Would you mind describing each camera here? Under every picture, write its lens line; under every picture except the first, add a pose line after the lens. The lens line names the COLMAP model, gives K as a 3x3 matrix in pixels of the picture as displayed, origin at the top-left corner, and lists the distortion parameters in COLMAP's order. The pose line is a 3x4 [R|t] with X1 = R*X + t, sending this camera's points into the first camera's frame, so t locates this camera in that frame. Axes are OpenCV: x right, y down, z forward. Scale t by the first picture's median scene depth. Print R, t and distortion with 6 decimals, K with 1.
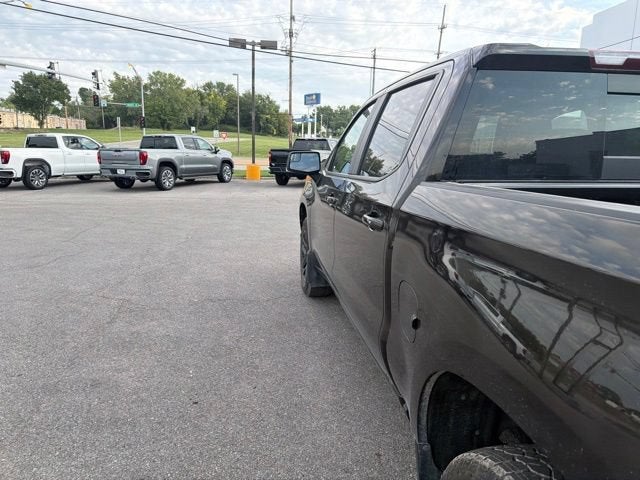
lens RADIAL K [[448.4, 0, 324.8], [0, 448.4, 238.3], [0, 0, 1]] dist [0.086083, -0.107896]
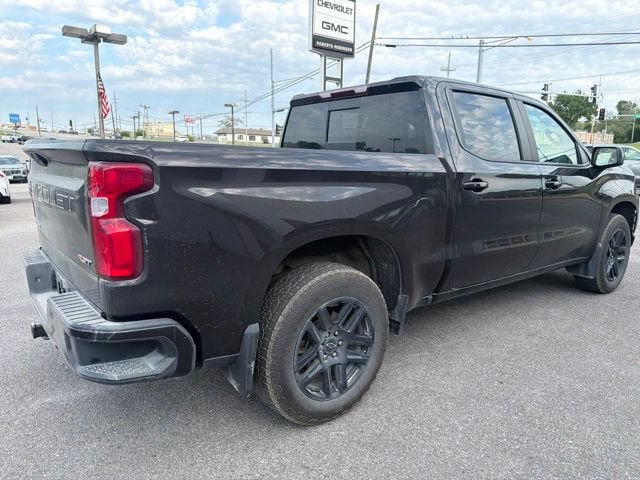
lens RADIAL K [[456.7, 0, 321.7], [0, 456.7, 239.3], [0, 0, 1]] dist [0.017820, -0.020348]
pose [[0.496901, 0.147897, -0.855112, 0.212711], [-0.175465, 0.982141, 0.067906, 0.010263], [0.849883, 0.116299, 0.513977, -0.001850]]
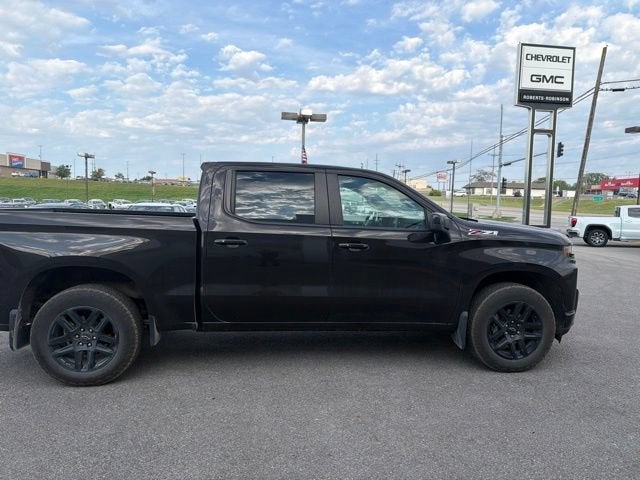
lens RADIAL K [[453.9, 0, 322.6], [0, 453.9, 235.1], [0, 0, 1]] dist [0.041293, -0.045628]
pose [[-0.026365, 0.050816, -0.998360, 0.299318], [-0.217263, 0.974543, 0.055341, -0.027576], [0.975757, 0.218365, -0.014654, 0.154609]]
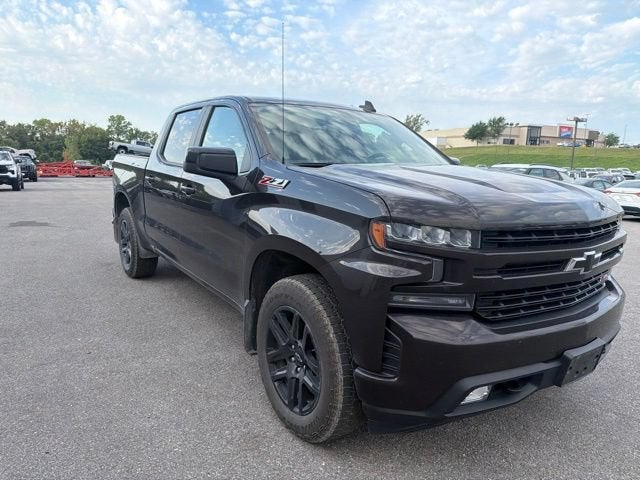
lens RADIAL K [[456.7, 0, 321.7], [0, 456.7, 239.3], [0, 0, 1]] dist [0.017820, -0.020348]
pose [[-0.897049, 0.033208, -0.440681, 0.132310], [-0.129136, 0.933954, 0.333247, -0.061324], [0.422643, 0.355847, -0.833514, 0.338323]]
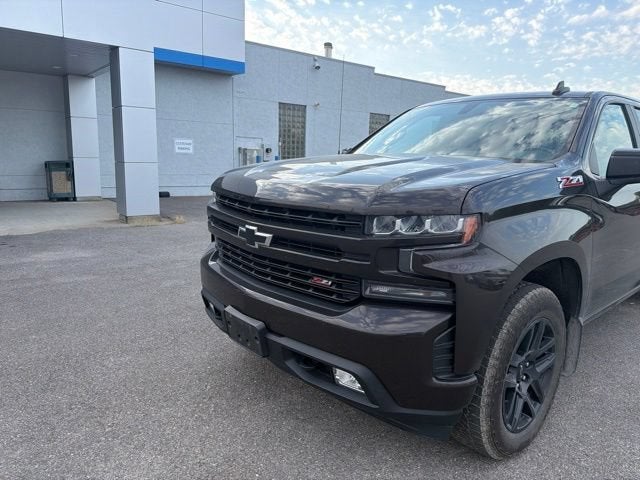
lens RADIAL K [[457.6, 0, 326.8], [0, 457.6, 238.3], [0, 0, 1]] dist [0.006686, -0.007050]
pose [[-0.547432, -0.182161, 0.816784, -0.064833], [0.121800, 0.948285, 0.293122, -0.059020], [-0.827939, 0.259949, -0.496934, 0.318802]]
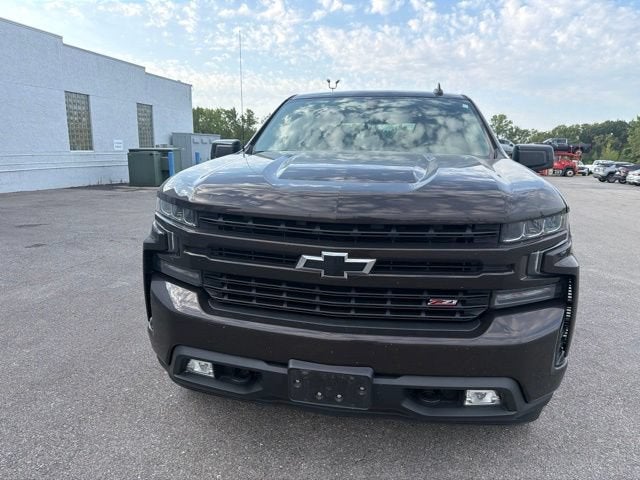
lens RADIAL K [[458.3, 0, 322.0], [0, 458.3, 237.1], [0, 0, 1]] dist [0.008546, -0.008880]
pose [[-0.948226, -0.094837, 0.303107, 0.010322], [0.026343, 0.927601, 0.372641, -0.066401], [-0.316503, 0.361333, -0.877077, 0.352850]]
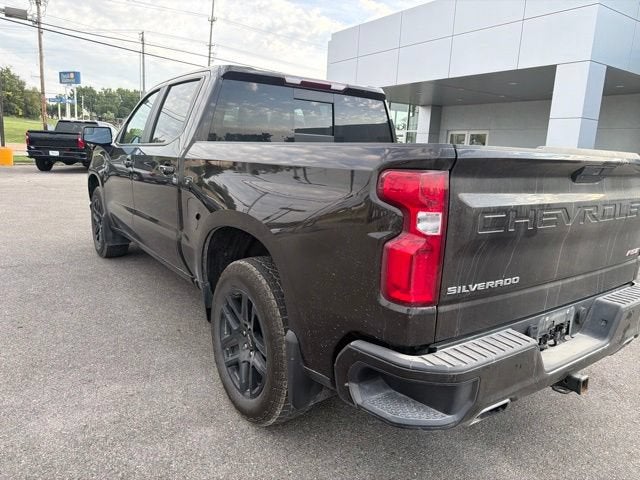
lens RADIAL K [[458.3, 0, 322.0], [0, 458.3, 237.1], [0, 0, 1]] dist [0.008546, -0.008880]
pose [[0.894731, -0.060399, 0.442502, -0.012331], [0.054660, 0.998174, 0.025724, 0.018007], [-0.443248, 0.001171, 0.896398, -0.063635]]
